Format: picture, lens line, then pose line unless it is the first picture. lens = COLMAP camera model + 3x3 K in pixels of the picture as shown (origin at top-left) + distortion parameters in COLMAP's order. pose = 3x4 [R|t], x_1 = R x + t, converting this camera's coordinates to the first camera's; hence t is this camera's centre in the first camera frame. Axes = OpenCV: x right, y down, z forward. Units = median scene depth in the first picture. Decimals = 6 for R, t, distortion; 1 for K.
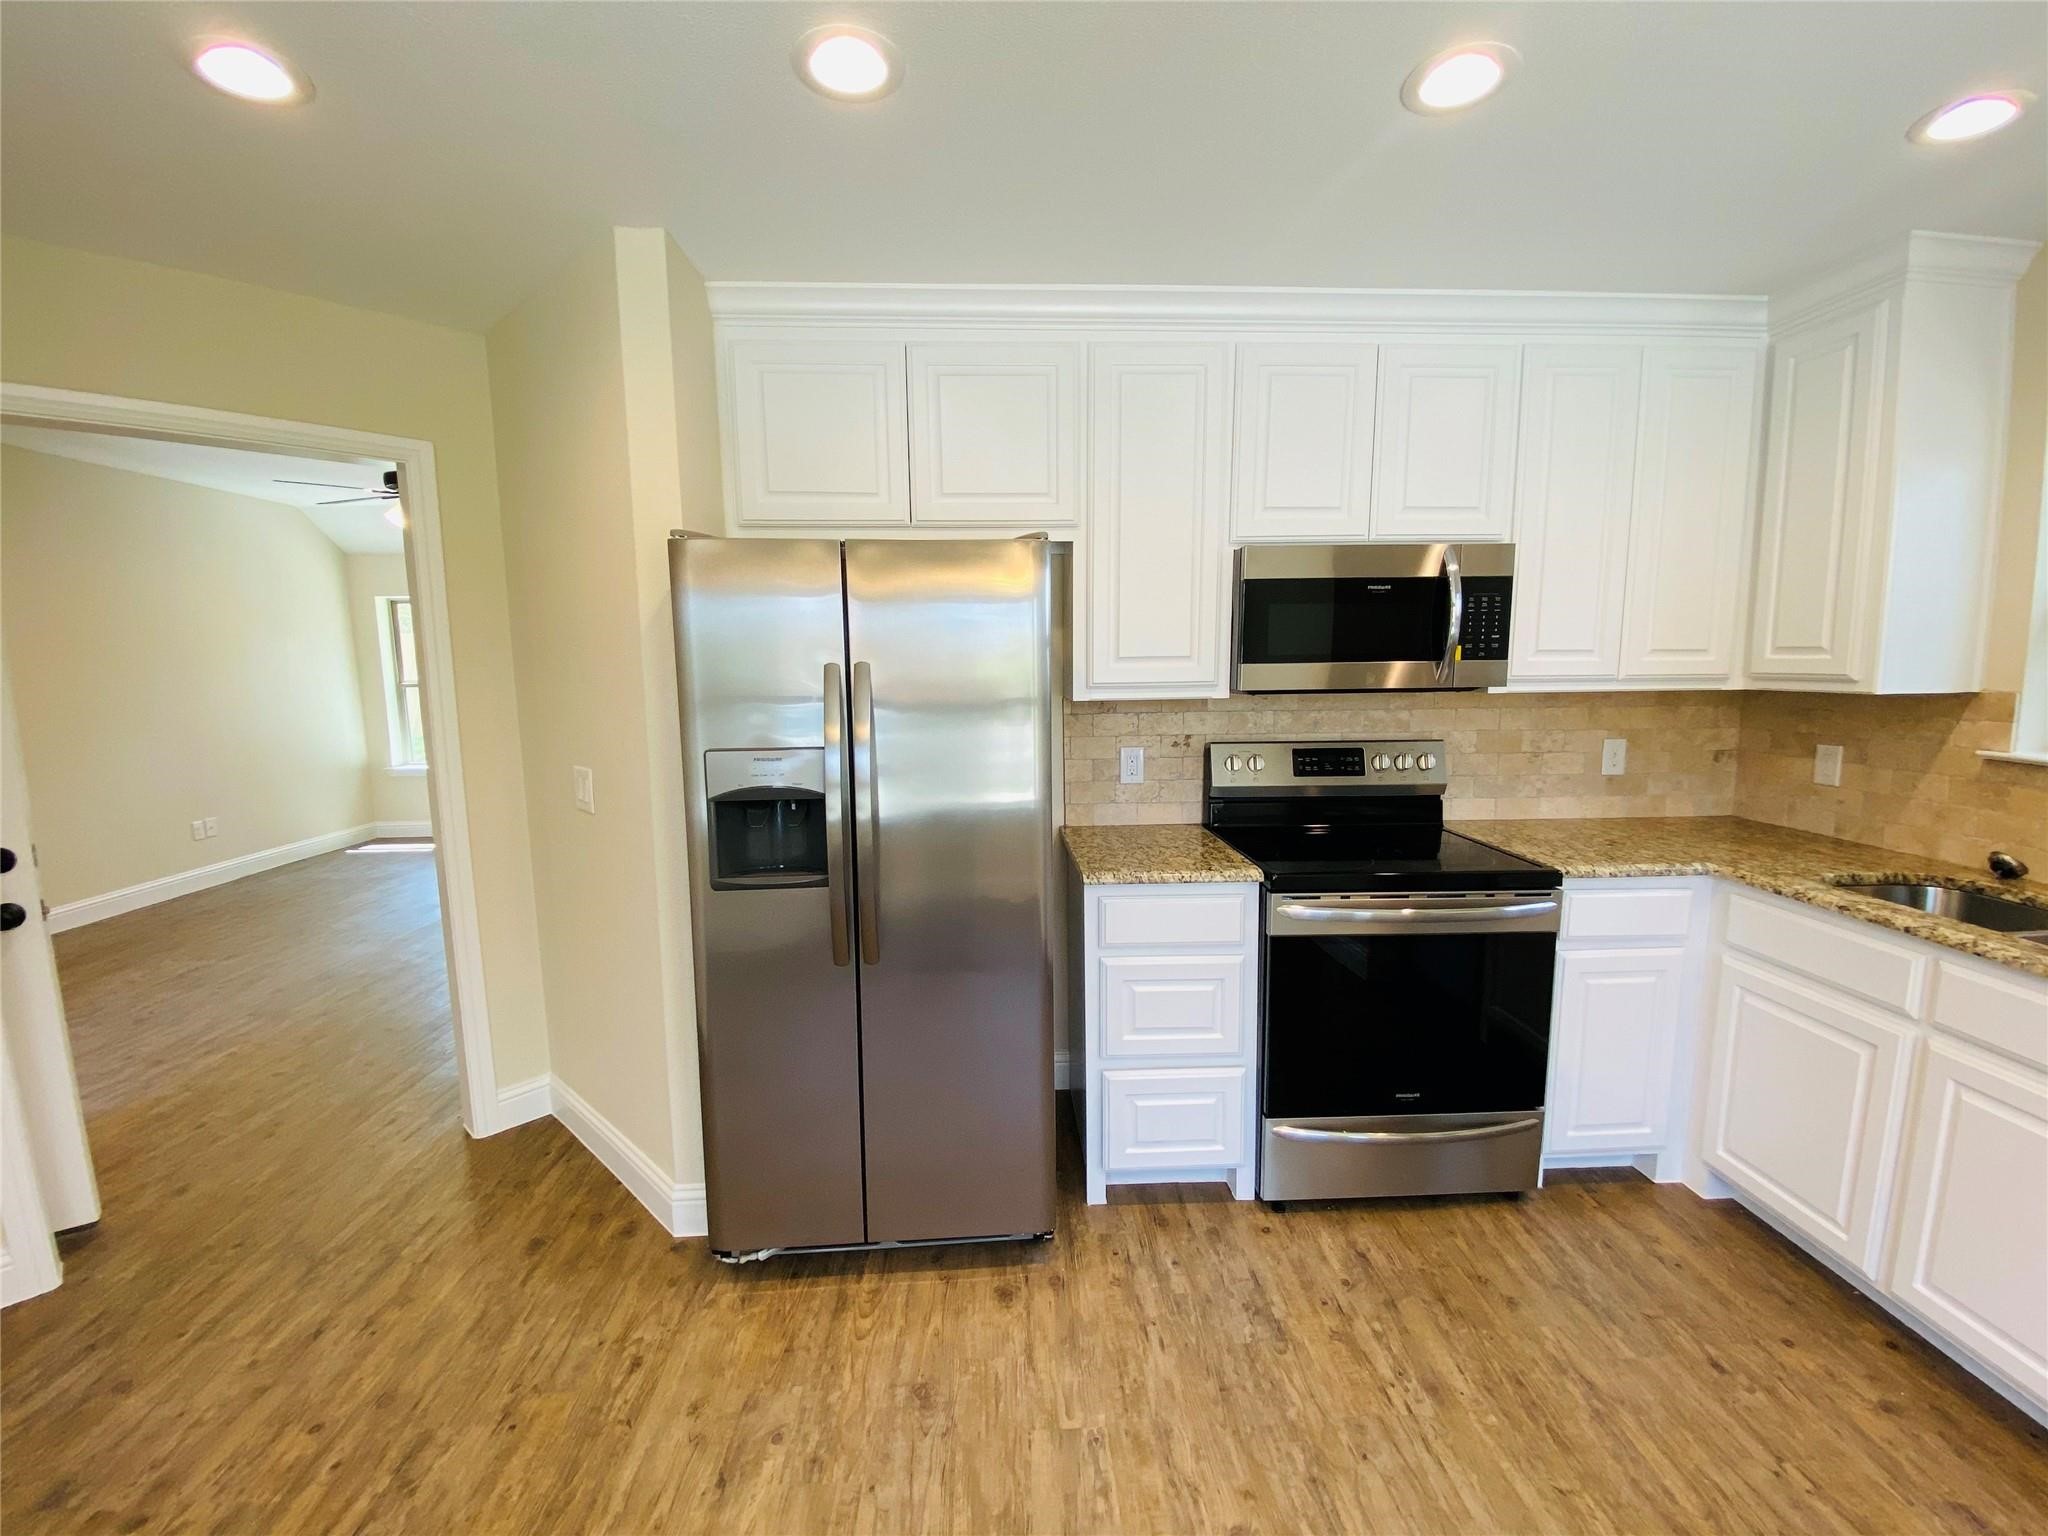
lens RADIAL K [[829.3, 0, 1024.0], [0, 829.3, 768.0], [0, 0, 1]] dist [0.025106, -0.021658]
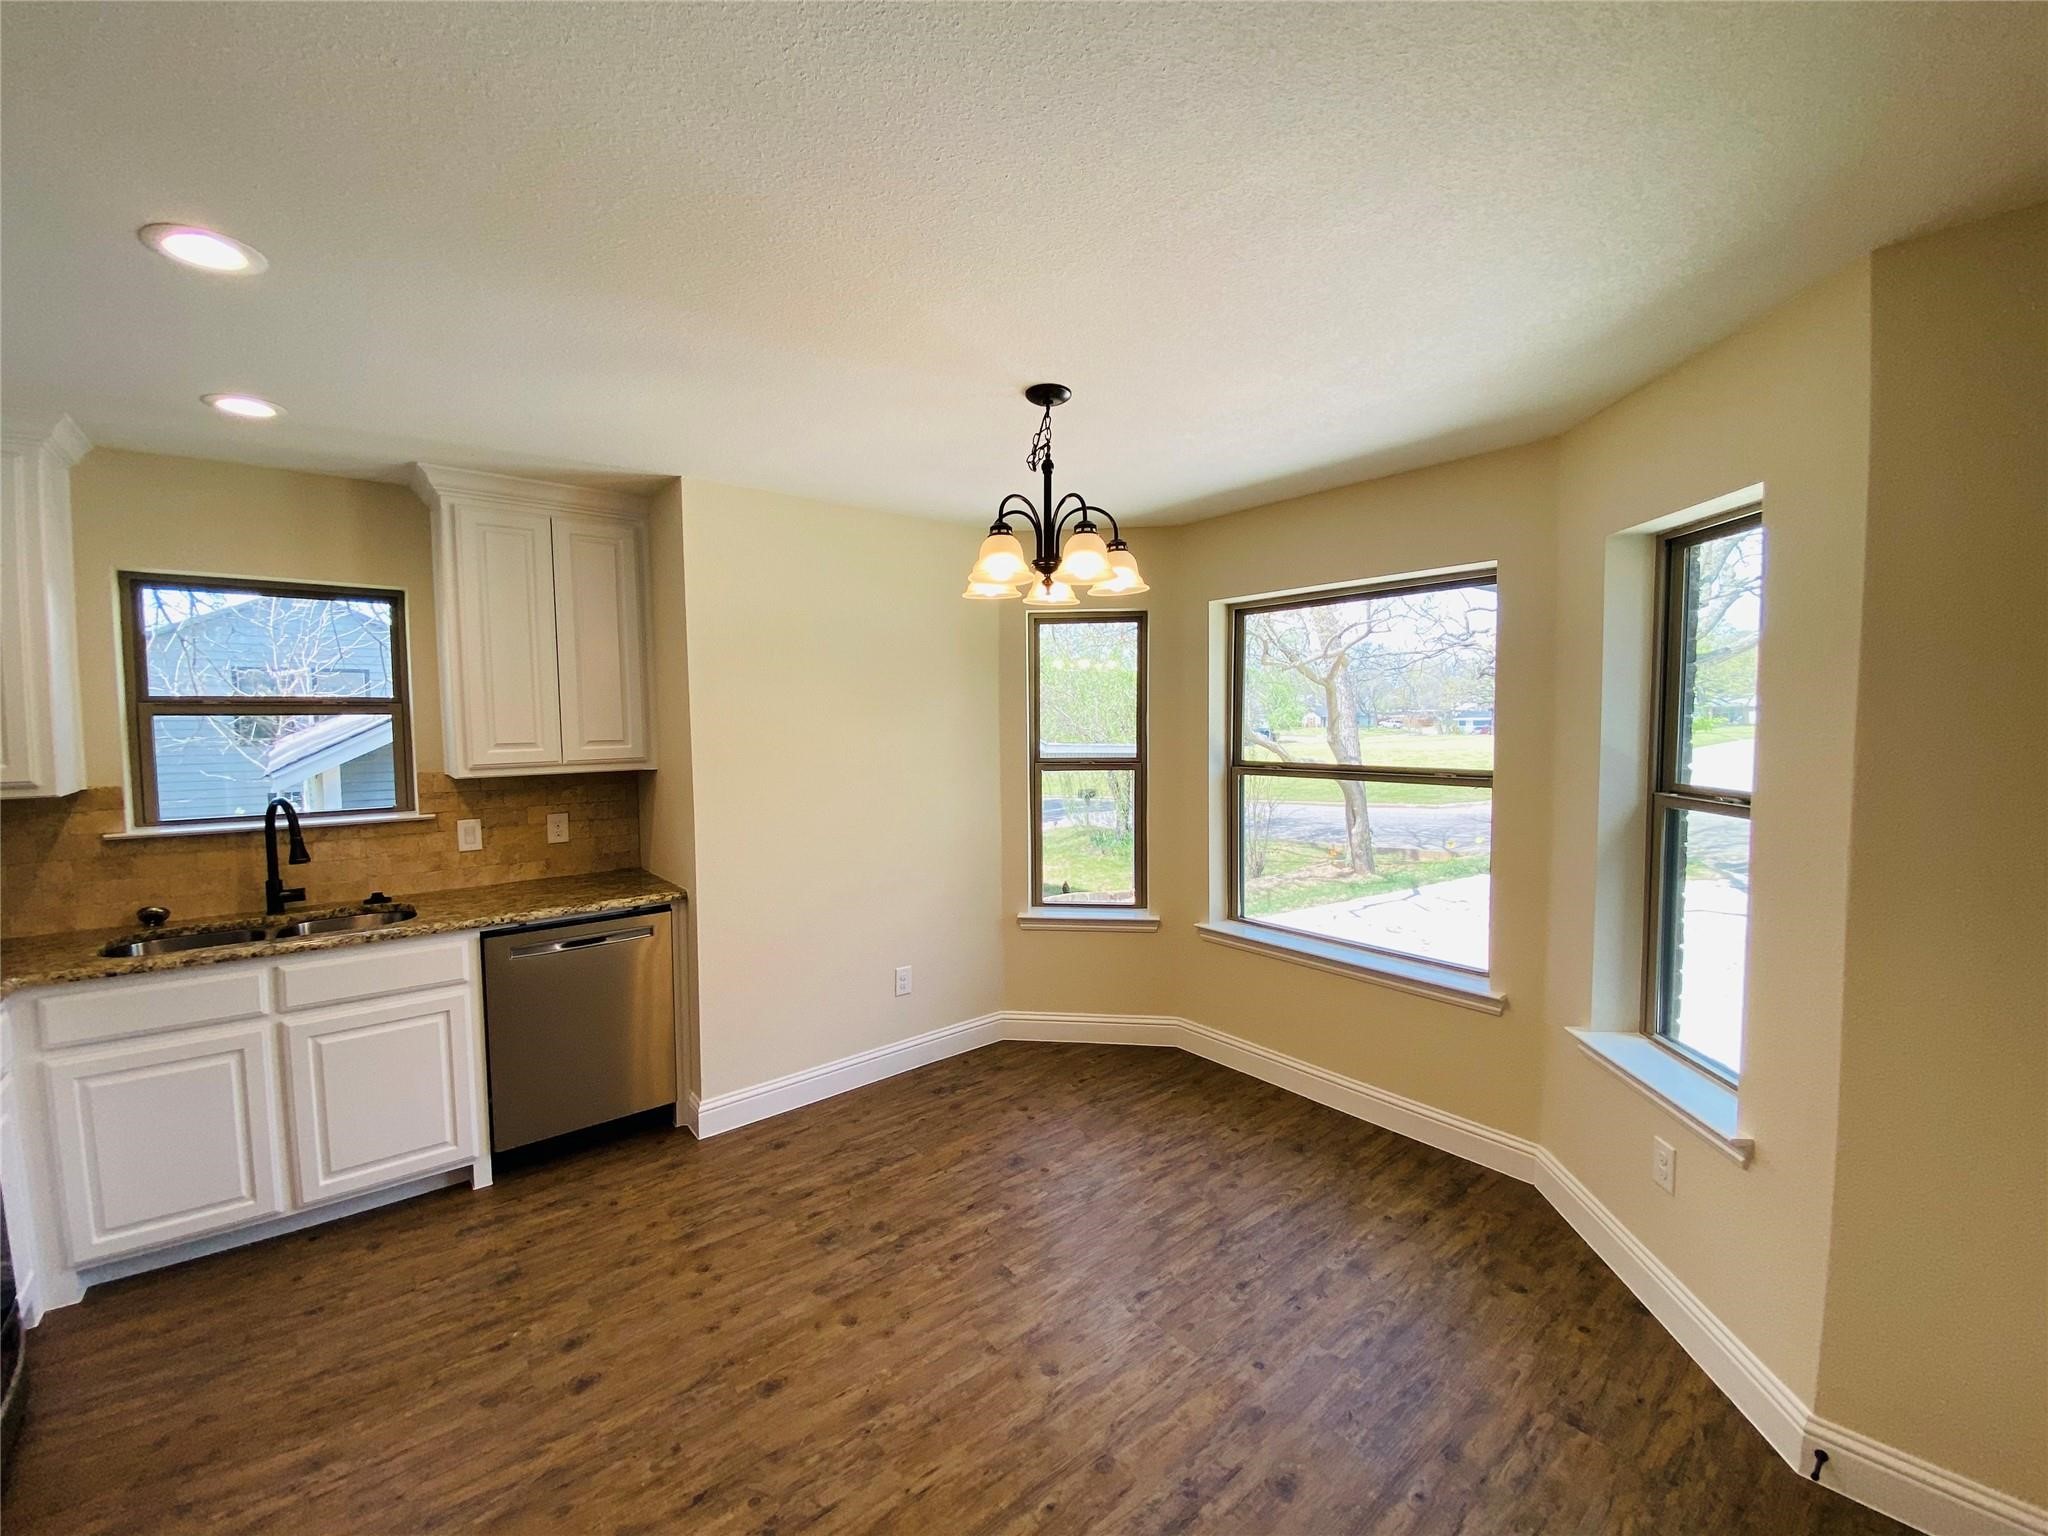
lens RADIAL K [[837.8, 0, 994.4], [0, 837.8, 775.4], [0, 0, 1]] dist [0.063110, -0.033604]
pose [[-0.568609, -0.041995, 0.821535, -0.655854], [0.119431, 0.983900, 0.132957, -0.117477], [-0.813892, 0.173717, -0.554439, 0.582925]]
